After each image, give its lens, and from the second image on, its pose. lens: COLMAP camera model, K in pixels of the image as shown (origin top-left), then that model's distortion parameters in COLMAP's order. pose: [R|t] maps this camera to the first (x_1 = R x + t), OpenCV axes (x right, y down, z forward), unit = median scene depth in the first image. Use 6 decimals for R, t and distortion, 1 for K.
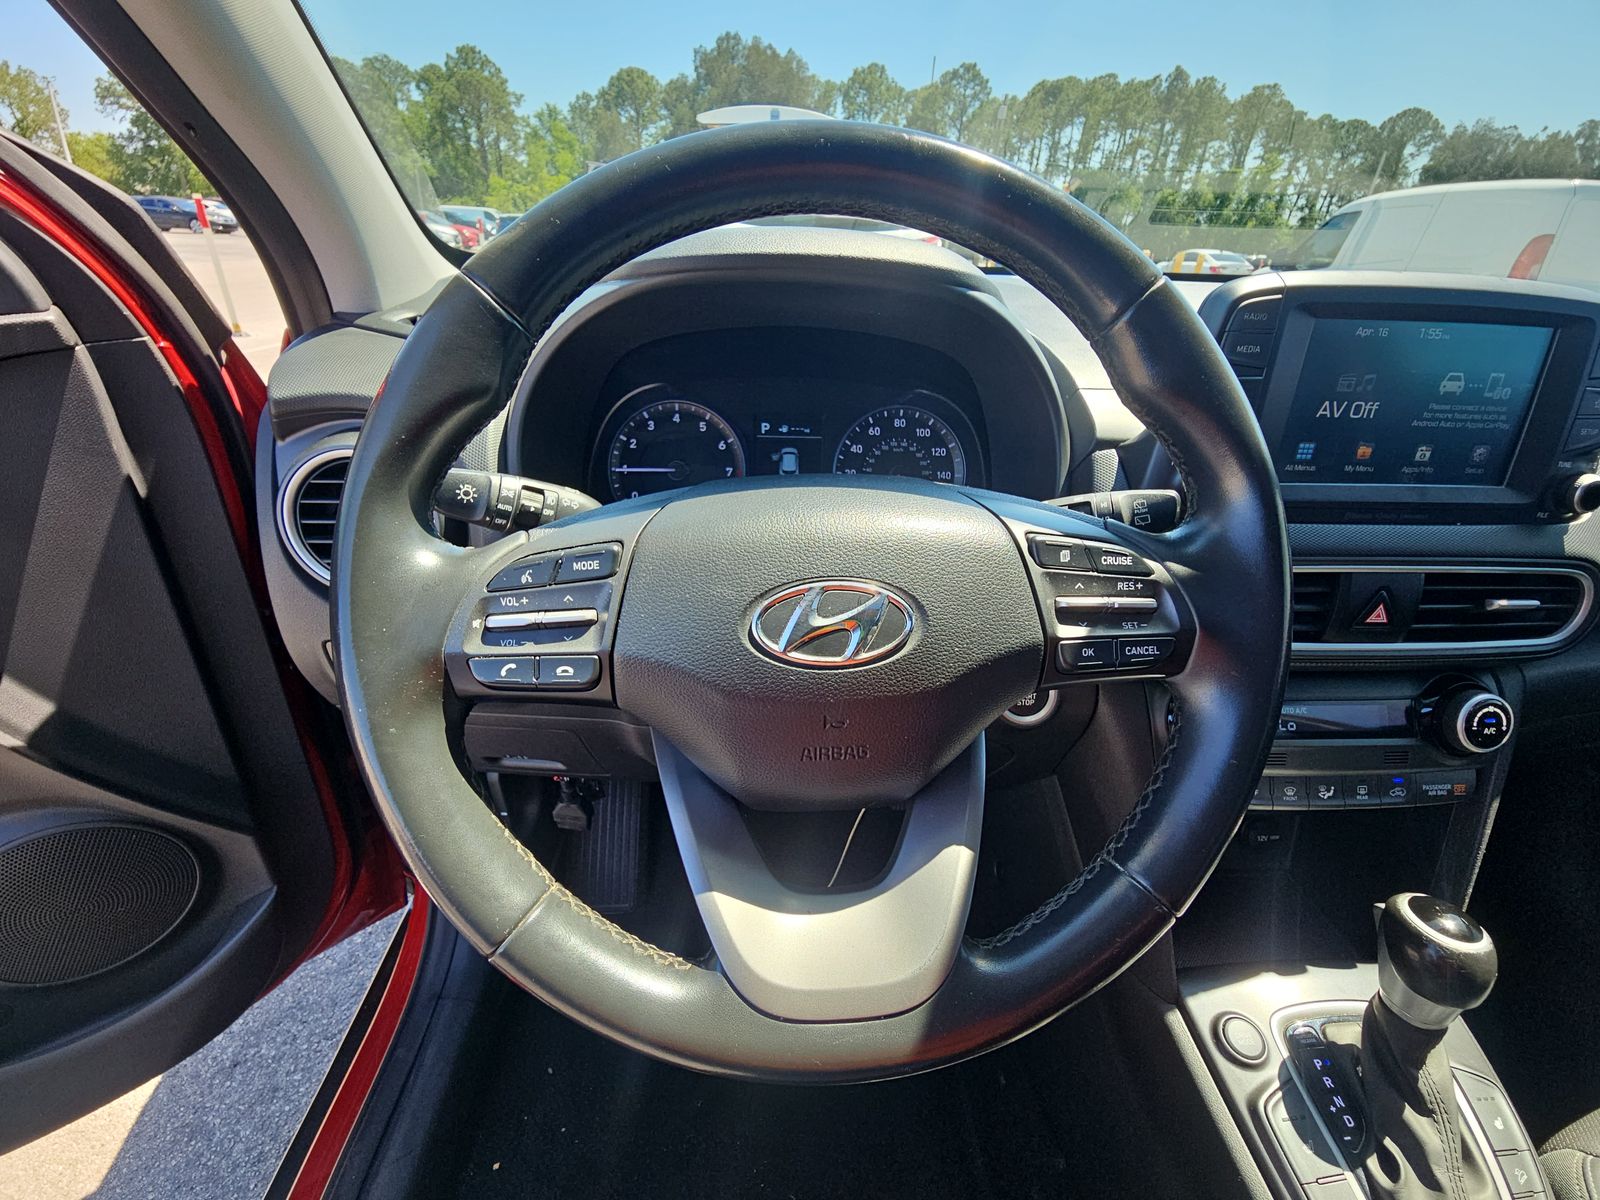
lens RADIAL K [[625.6, 0, 800.0], [0, 625.6, 600.0], [0, 0, 1]] dist [0.002356, -0.013899]
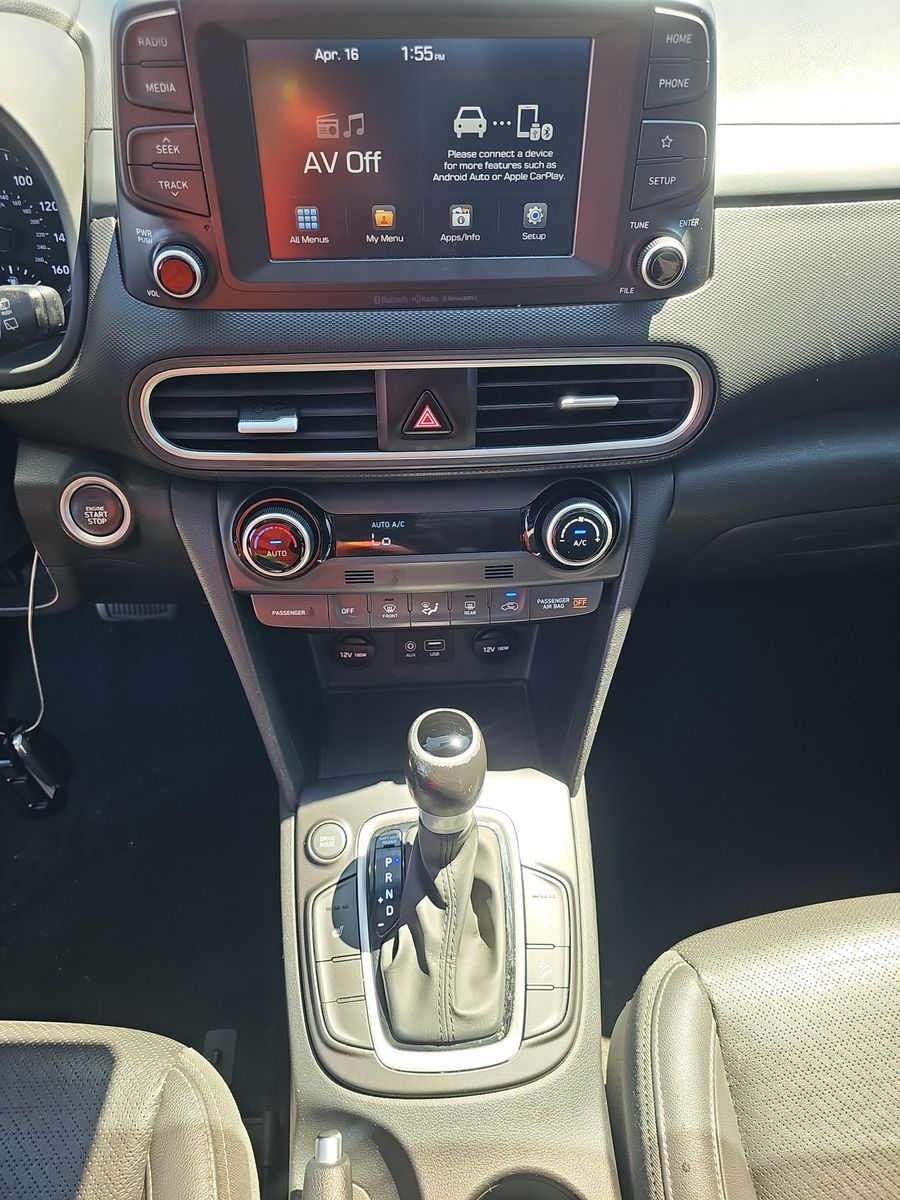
lens RADIAL K [[774.2, 0, 450.0], [0, 774.2, 600.0], [0, 0, 1]] dist [0.000009, -0.031345]
pose [[0.998418, -0.039070, 0.040437, 0.937922], [0.024941, 0.952262, 0.304261, -0.066233], [-0.050394, -0.302772, 0.951730, -0.125442]]
